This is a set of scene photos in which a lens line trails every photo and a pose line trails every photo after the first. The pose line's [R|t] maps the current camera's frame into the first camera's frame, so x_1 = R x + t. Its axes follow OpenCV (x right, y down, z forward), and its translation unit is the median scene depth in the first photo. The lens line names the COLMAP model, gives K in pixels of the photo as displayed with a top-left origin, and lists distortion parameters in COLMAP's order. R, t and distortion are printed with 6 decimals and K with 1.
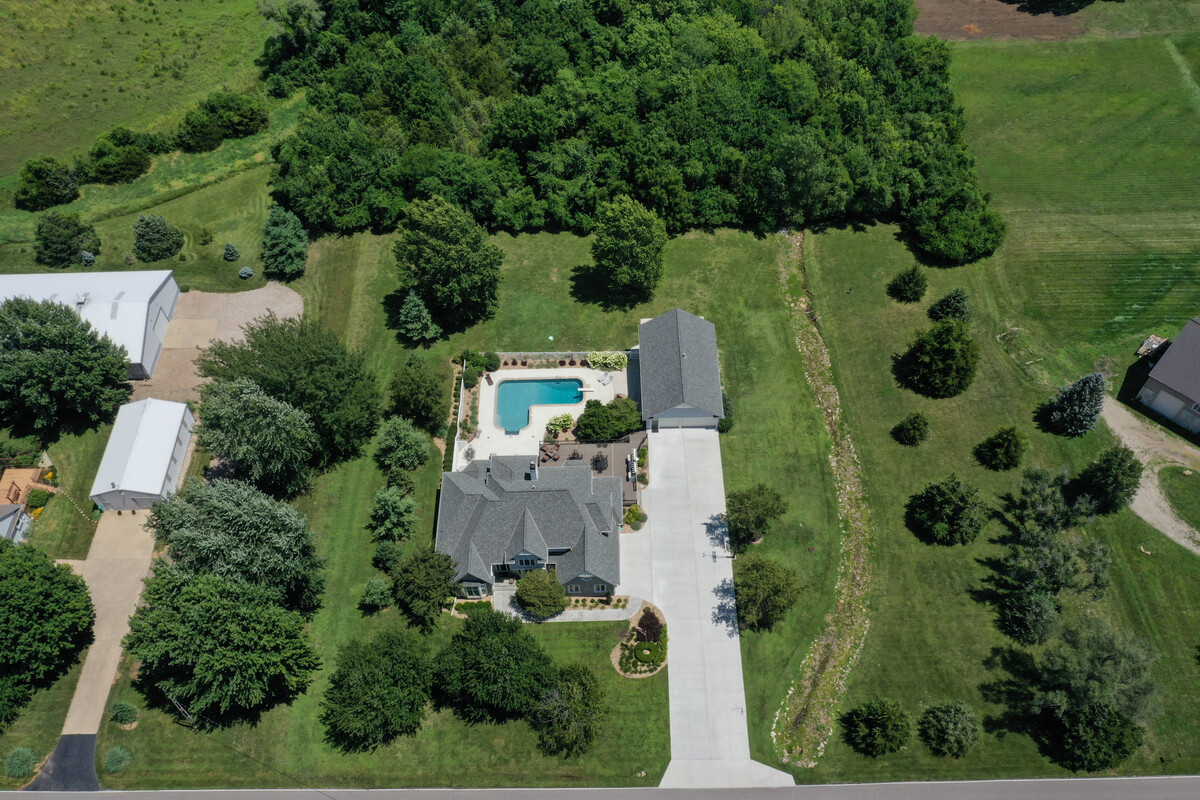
lens RADIAL K [[974.1, 0, 601.1], [0, 974.1, 460.9], [0, 0, 1]] dist [0.026107, 0.002733]
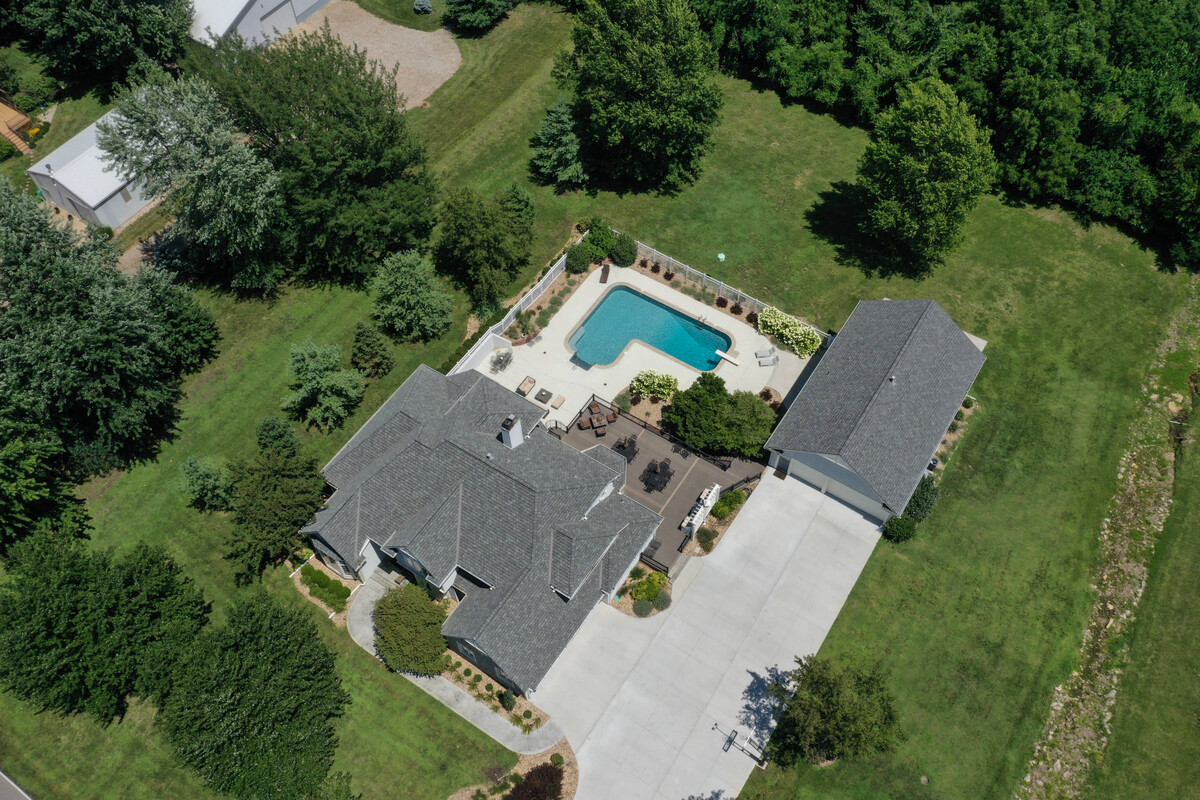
lens RADIAL K [[963.1, 0, 615.0], [0, 963.1, 403.4], [0, 0, 1]] dist [0.001557, 0.001295]
pose [[0.826316, 0.468956, -0.311901, 0.122337], [-0.464342, 0.880661, 0.093934, -0.070394], [0.318730, 0.067209, 0.945460, 0.413170]]
